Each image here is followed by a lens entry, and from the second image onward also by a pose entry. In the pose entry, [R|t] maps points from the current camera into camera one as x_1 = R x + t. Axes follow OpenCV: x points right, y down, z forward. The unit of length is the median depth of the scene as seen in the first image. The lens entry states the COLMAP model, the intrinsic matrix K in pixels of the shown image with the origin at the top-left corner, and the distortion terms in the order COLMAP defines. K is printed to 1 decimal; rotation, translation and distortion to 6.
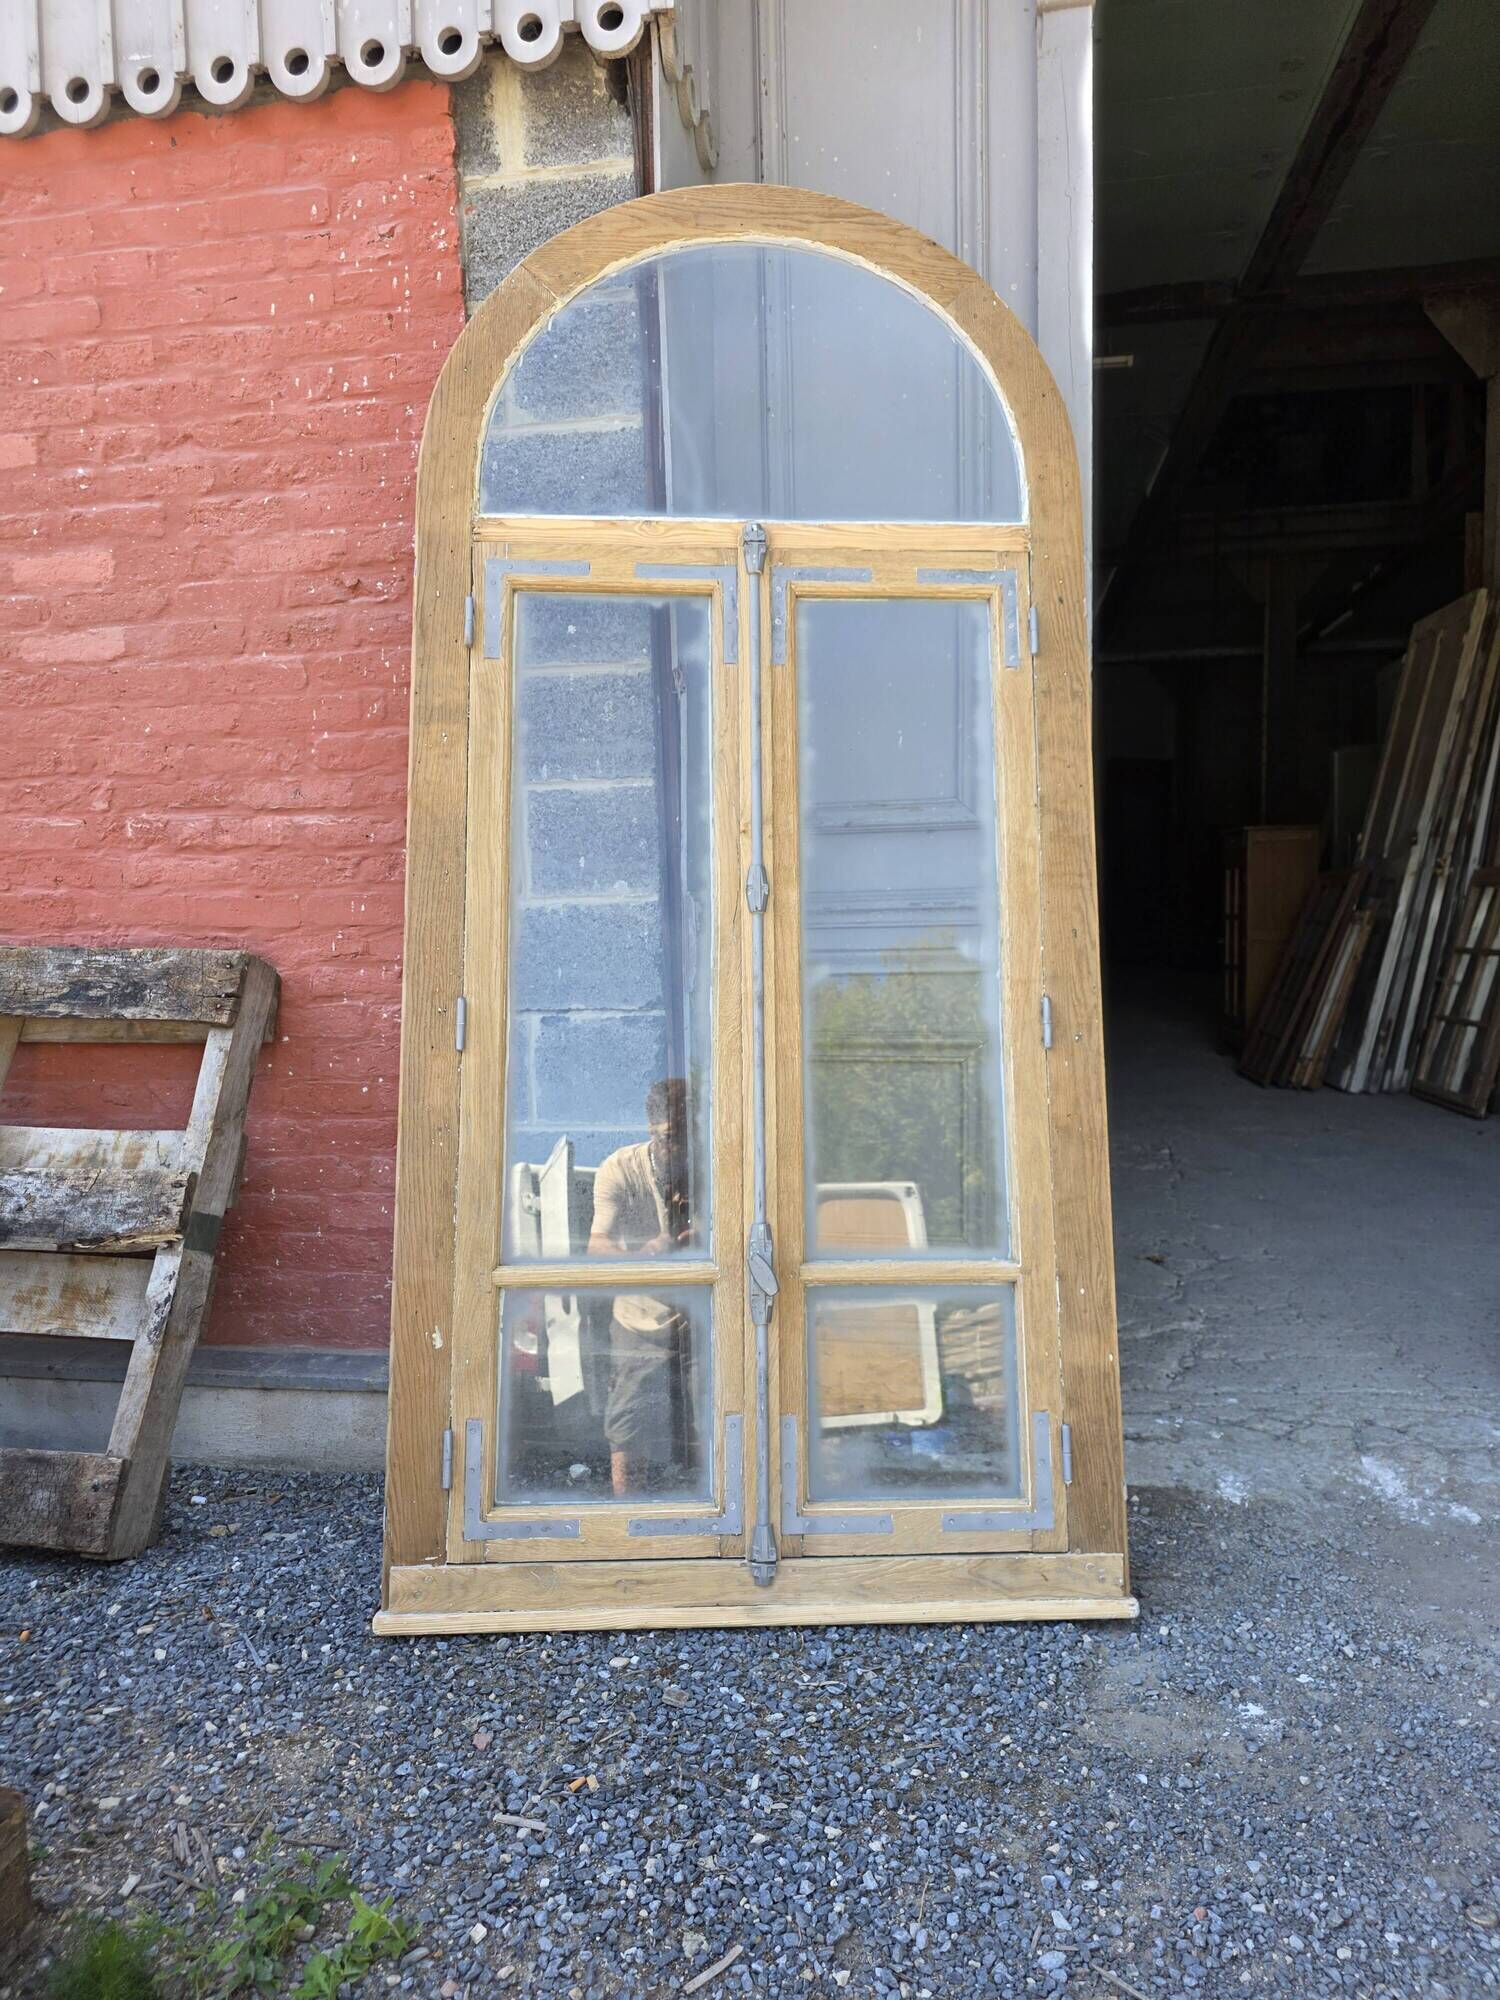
lens RADIAL K [[1348.0, 0, 765.2], [0, 1348.0, 1006.4], [0, 0, 1]] dist [0.035560, -0.025901]
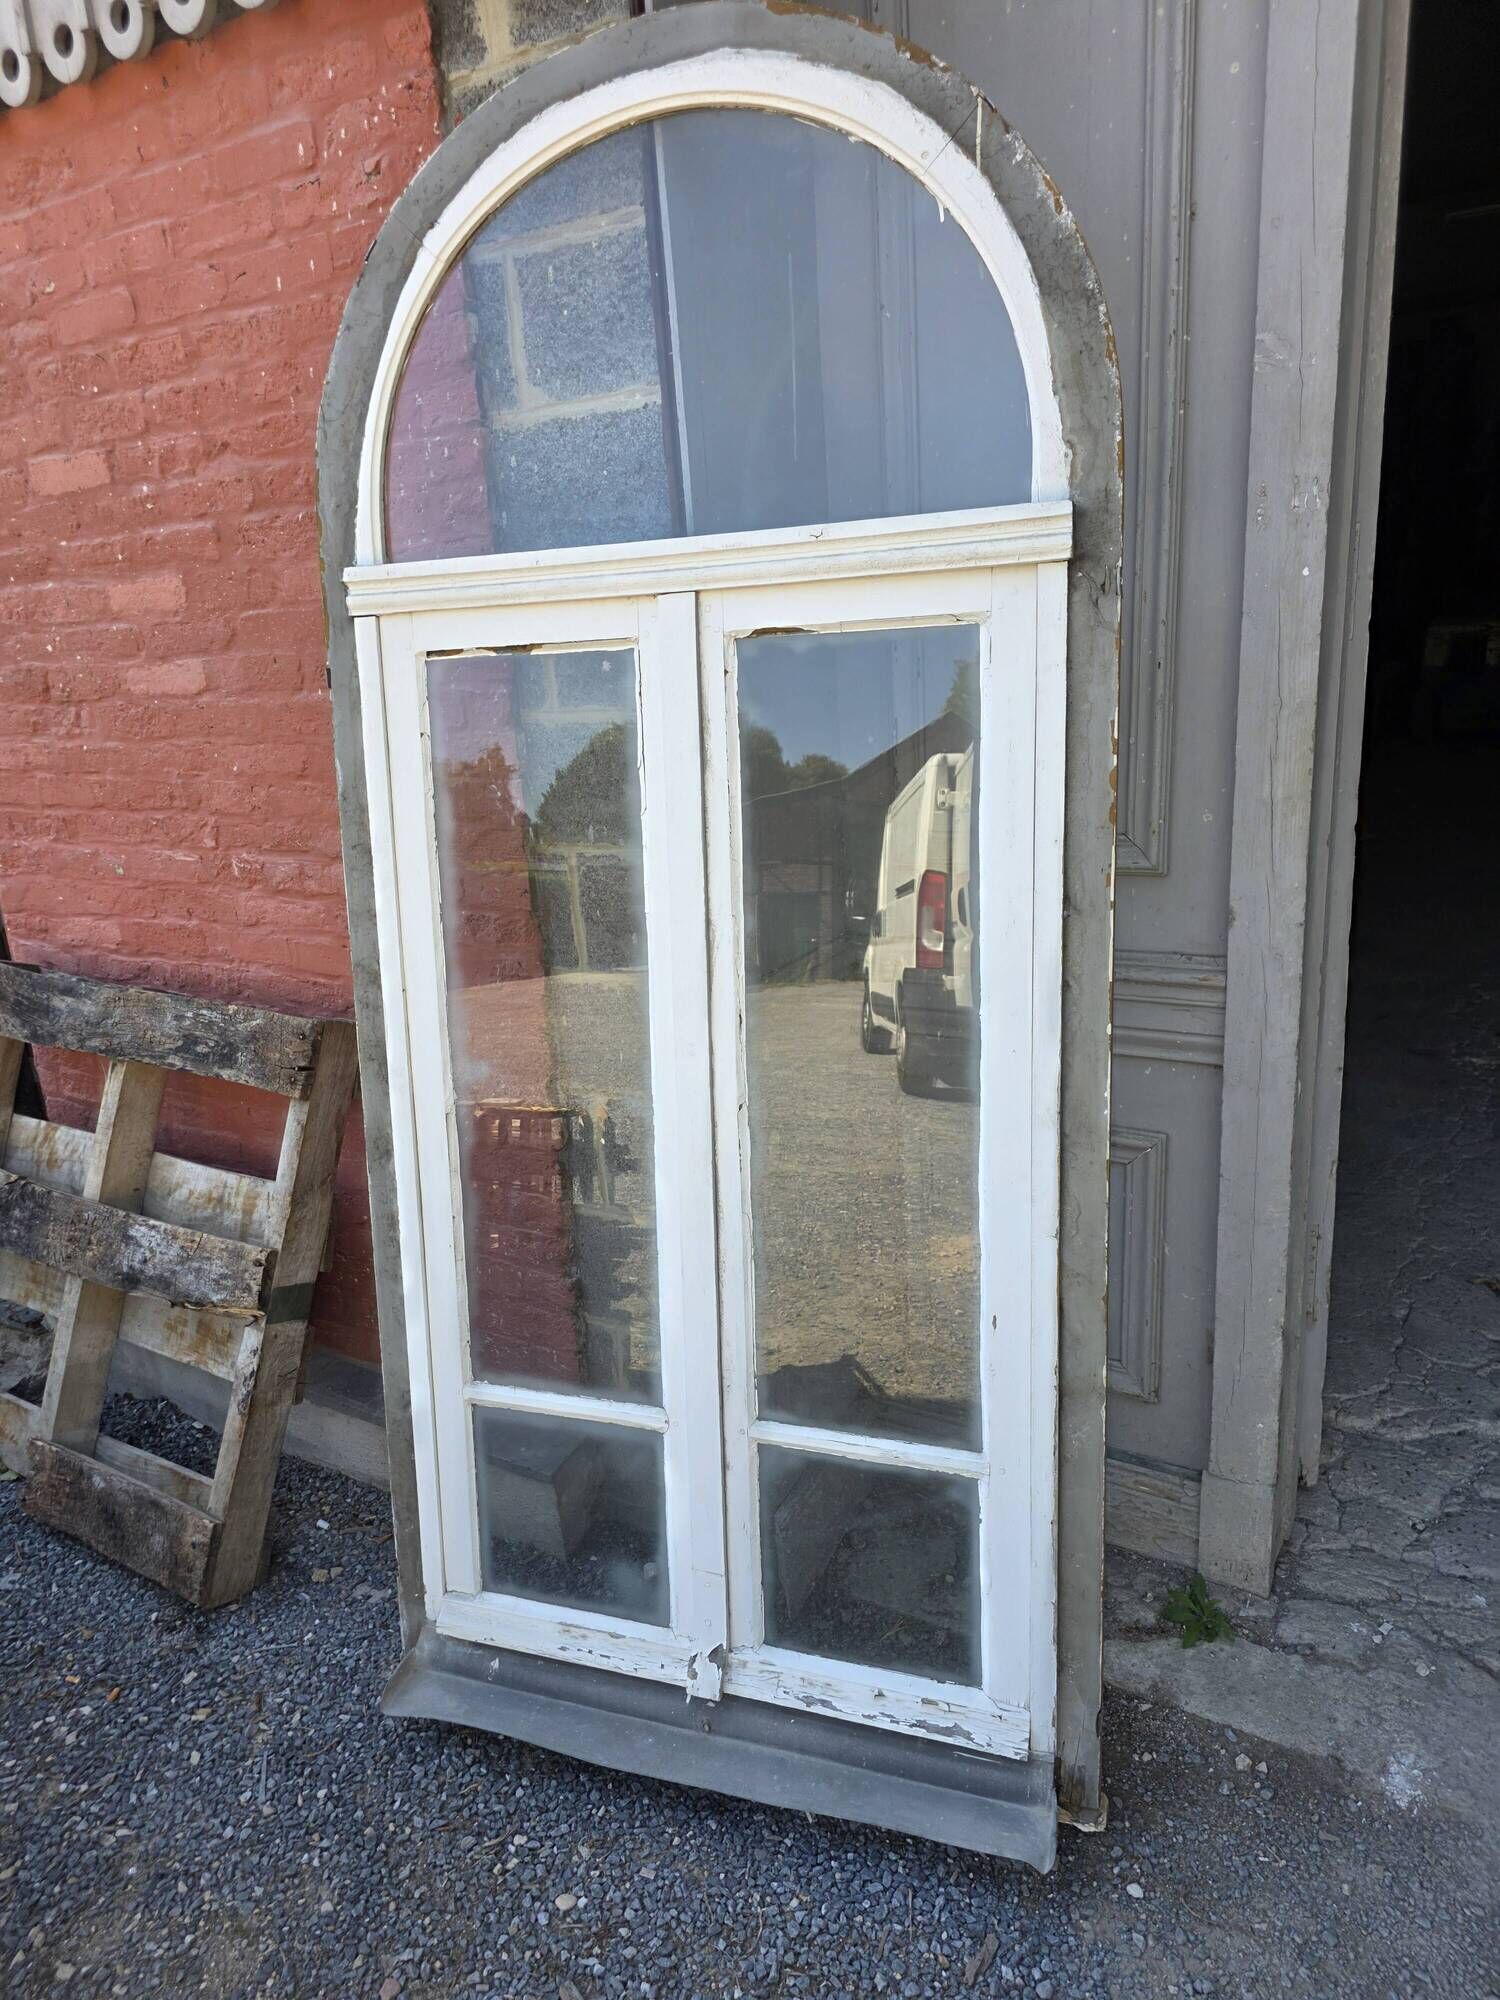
lens RADIAL K [[1348.0, 0, 731.9], [0, 1348.0, 1002.6], [0, 0, 1]] dist [0.035560, -0.025901]
pose [[0.932086, 0.058987, -0.357402, 0.242050], [0.023119, 0.974954, 0.221202, -0.268828], [0.361498, -0.214442, 0.907377, 0.248089]]
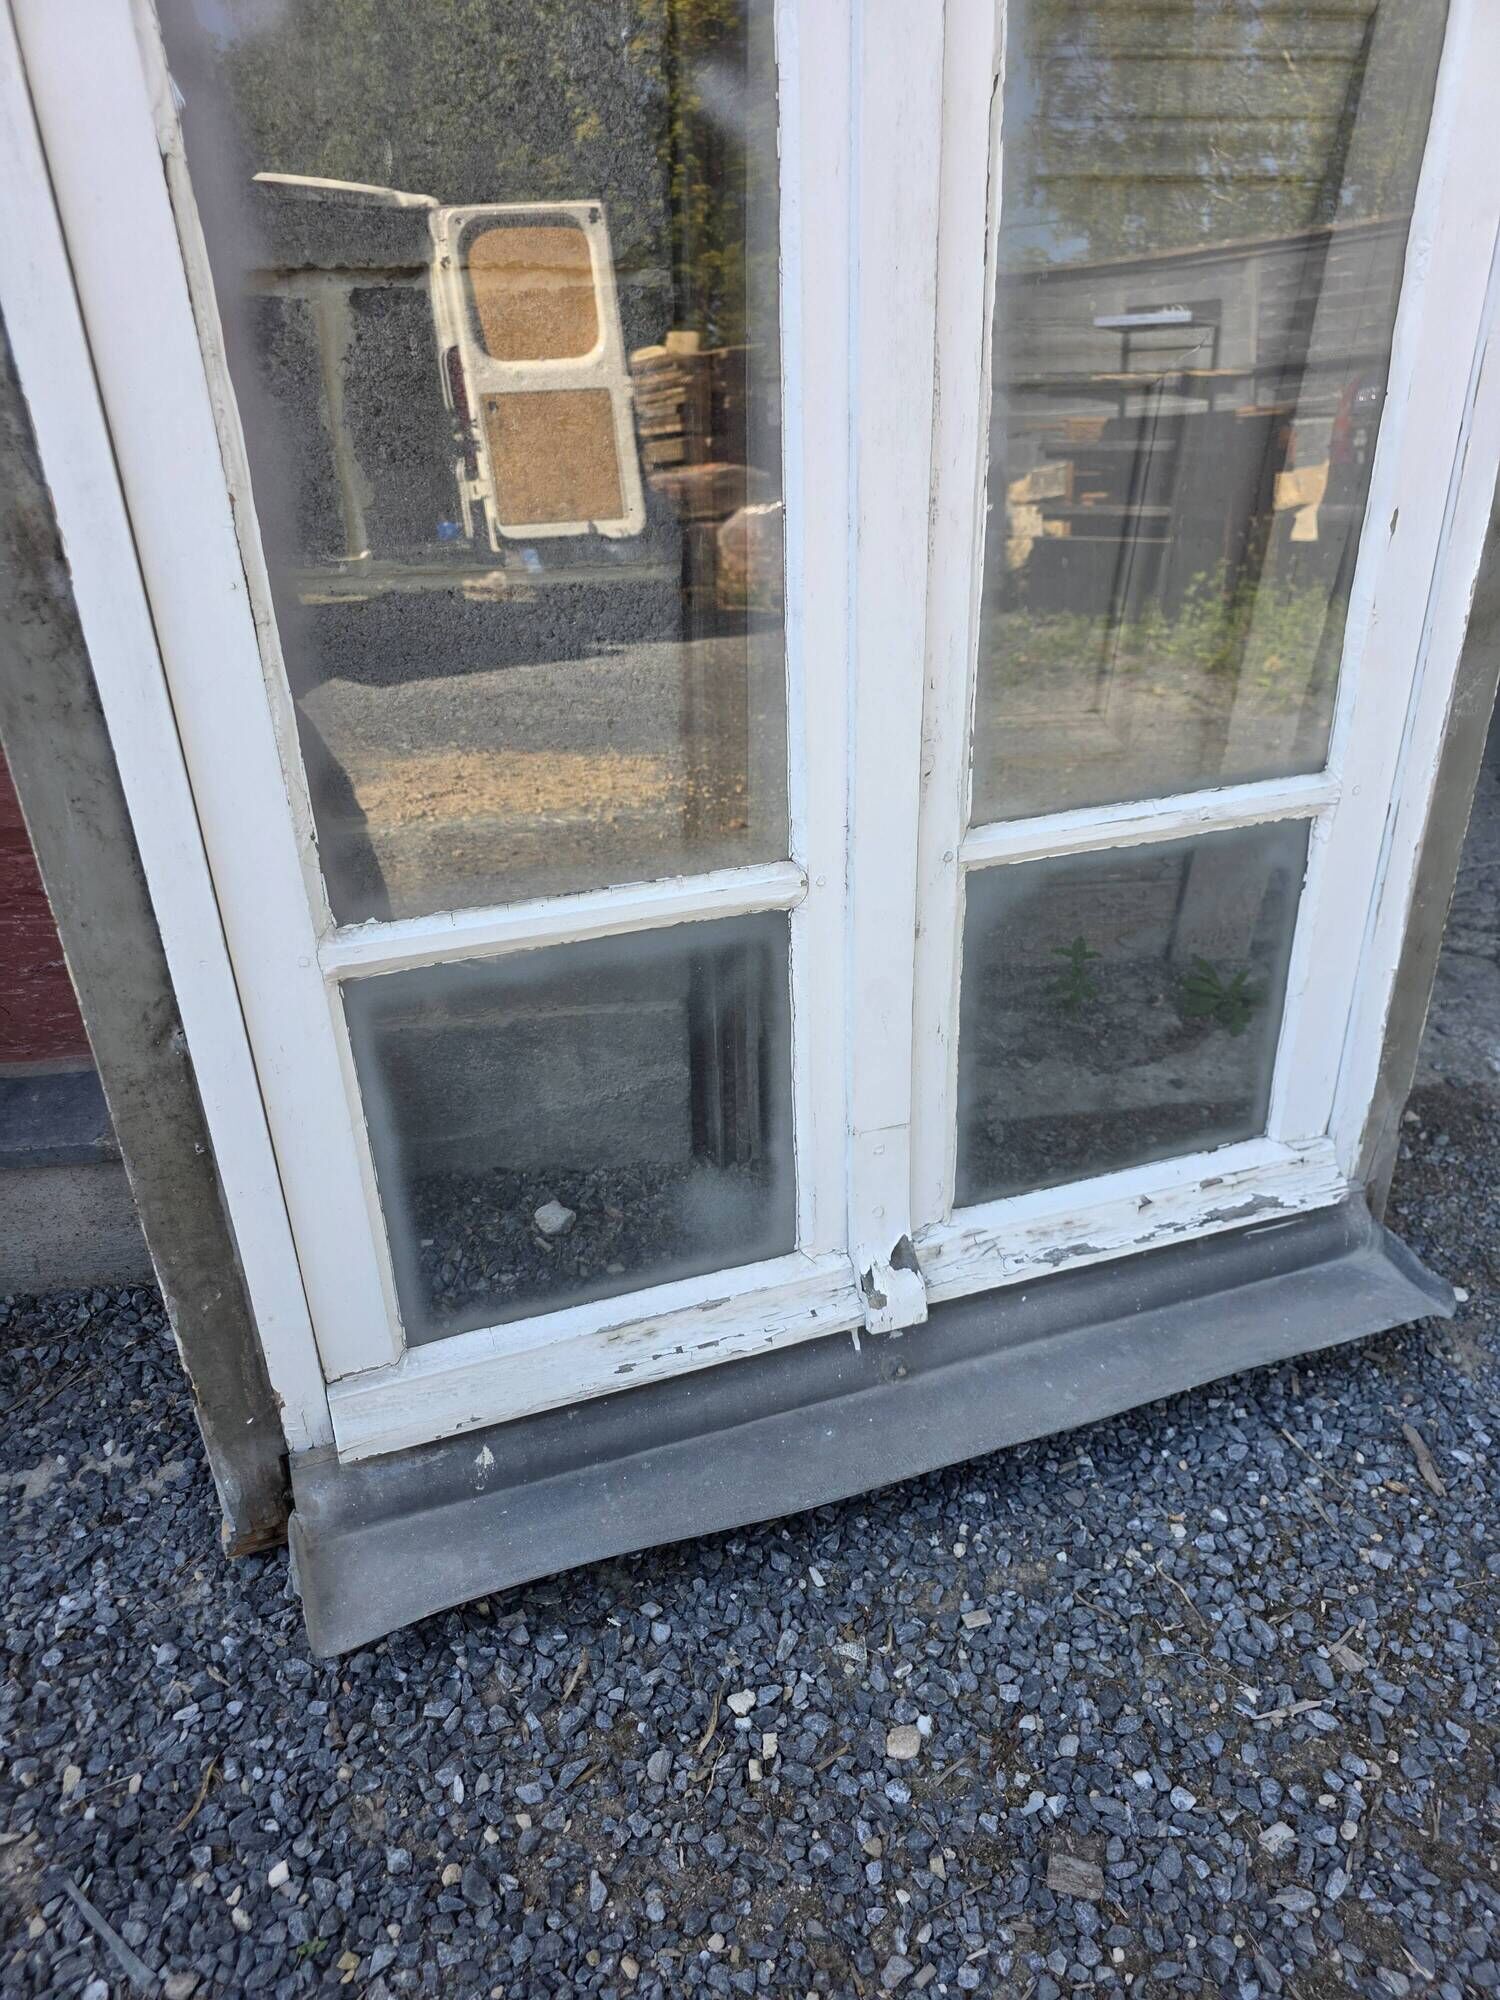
lens RADIAL K [[1348.0, 0, 742.6], [0, 1348.0, 1020.4], [0, 0, 1]] dist [0.035560, -0.025901]
pose [[0.953176, -0.145617, 0.265048, -0.206205], [-0.002710, 0.872290, 0.488981, -0.000356], [-0.302402, -0.466804, 0.831052, 0.573727]]
